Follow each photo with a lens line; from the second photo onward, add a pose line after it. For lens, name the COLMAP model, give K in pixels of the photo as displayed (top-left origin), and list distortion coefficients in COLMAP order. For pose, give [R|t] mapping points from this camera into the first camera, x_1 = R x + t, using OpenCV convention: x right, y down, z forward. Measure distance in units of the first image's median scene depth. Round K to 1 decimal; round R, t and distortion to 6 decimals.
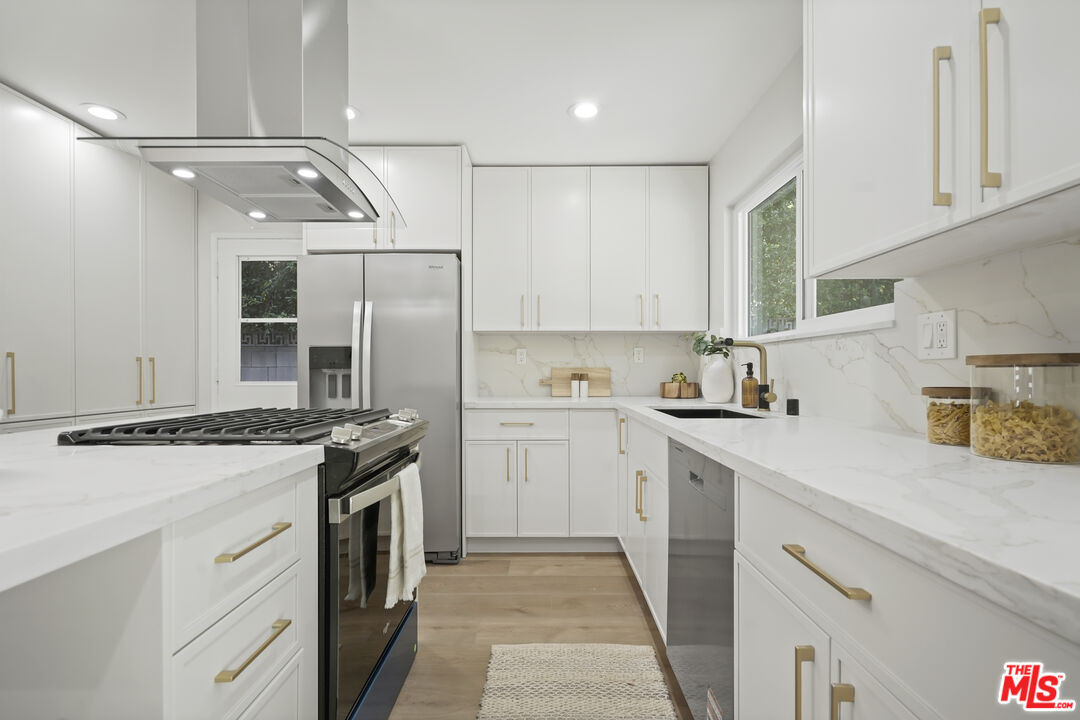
lens RADIAL K [[505.7, 0, 541.9], [0, 505.7, 377.2], [0, 0, 1]] dist [-0.000725, 0.000619]
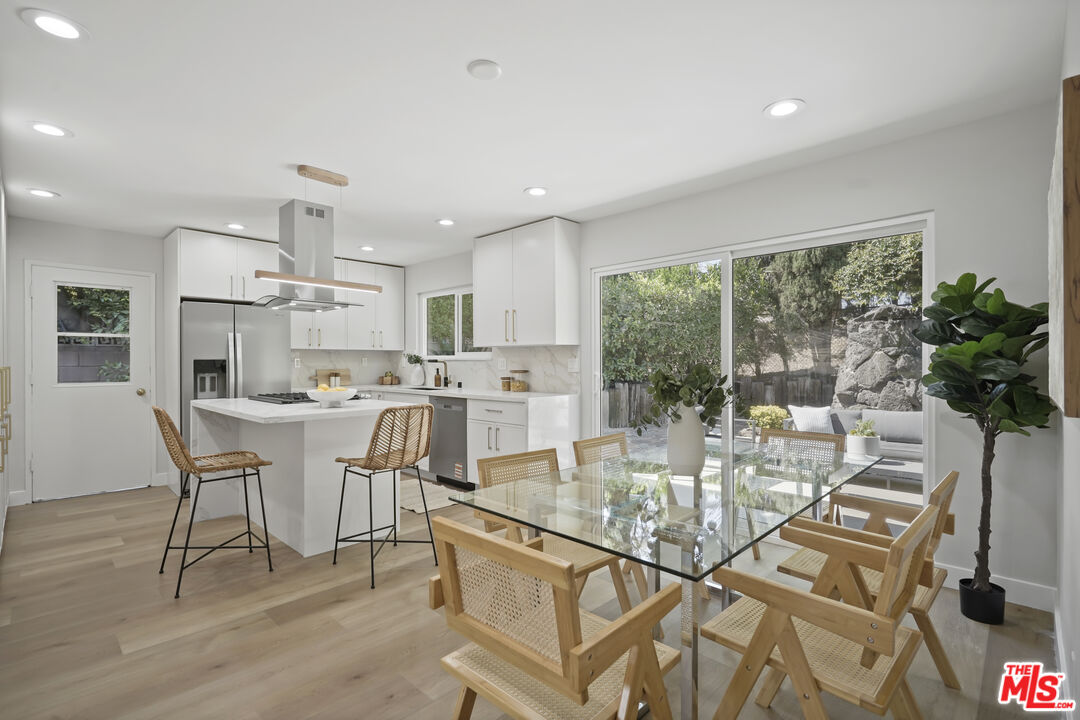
lens RADIAL K [[505.7, 0, 537.1], [0, 505.7, 363.4], [0, 0, 1]] dist [-0.000725, 0.000619]
pose [[0.697001, -0.002551, 0.717065, -0.787267], [0.009020, 0.999946, -0.005210, -0.027965], [-0.717013, 0.010099, 0.696987, -0.821137]]
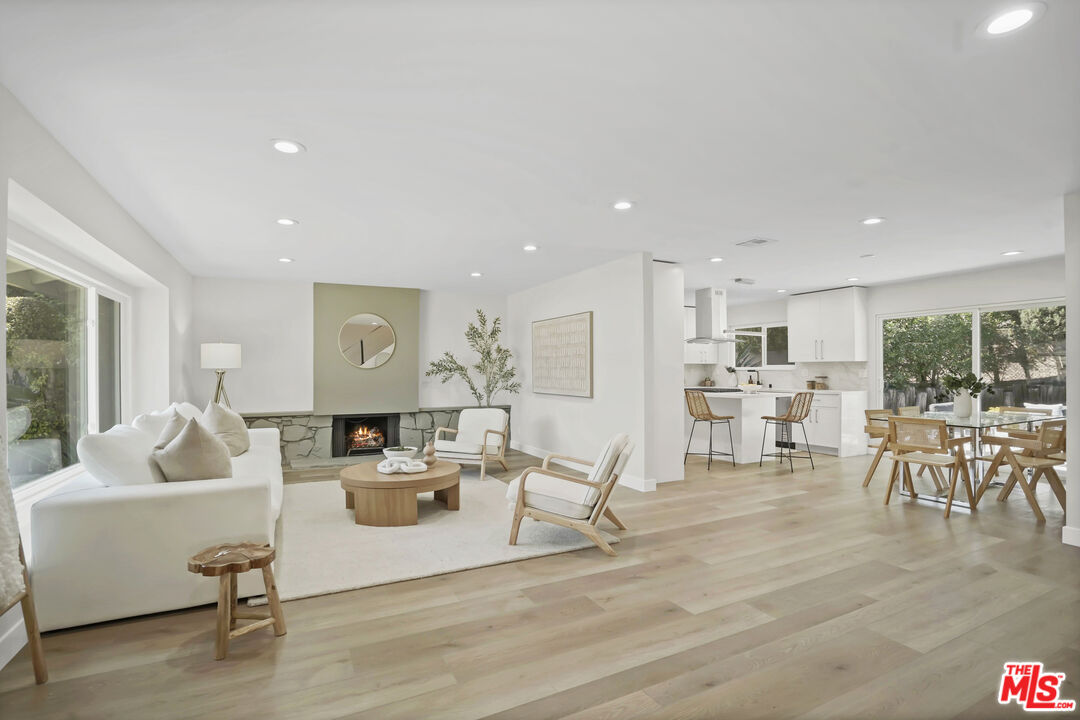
lens RADIAL K [[505.7, 0, 566.3], [0, 505.7, 378.9], [0, 0, 1]] dist [-0.000725, 0.000619]
pose [[0.873788, -0.009142, 0.486221, -2.075264], [0.007678, 0.999958, 0.005004, -0.025403], [-0.486246, -0.000639, 0.873822, -1.295455]]
